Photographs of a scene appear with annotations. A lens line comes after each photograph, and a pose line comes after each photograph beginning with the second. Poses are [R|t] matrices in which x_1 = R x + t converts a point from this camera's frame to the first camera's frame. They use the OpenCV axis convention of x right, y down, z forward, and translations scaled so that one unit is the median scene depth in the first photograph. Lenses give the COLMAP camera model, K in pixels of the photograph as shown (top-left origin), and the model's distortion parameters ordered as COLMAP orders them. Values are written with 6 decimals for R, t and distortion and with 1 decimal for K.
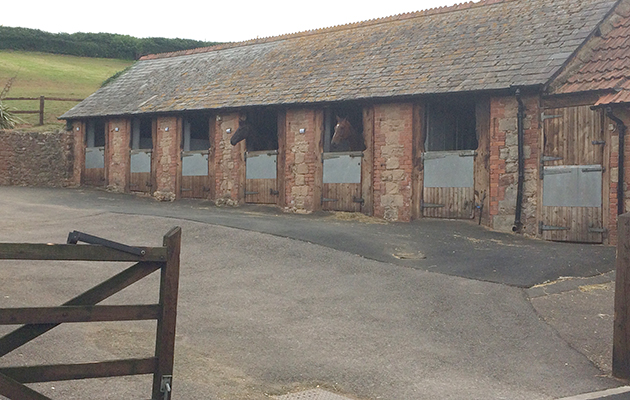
lens RADIAL K [[803.4, 0, 315.0], [0, 803.4, 199.4], [0, 0, 1]] dist [0.007709, 0.000000]
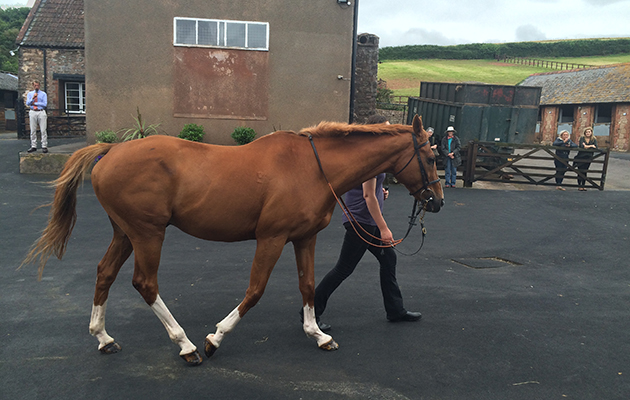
lens RADIAL K [[490.8, 0, 314.3], [0, 490.8, 203.0], [0, 0, 1]] dist [-0.012484, -0.011814]
pose [[0.849612, 0.068524, -0.522938, -0.020291], [-0.008440, 0.993163, 0.116430, 0.008115], [0.527341, -0.094507, 0.844382, -0.512685]]
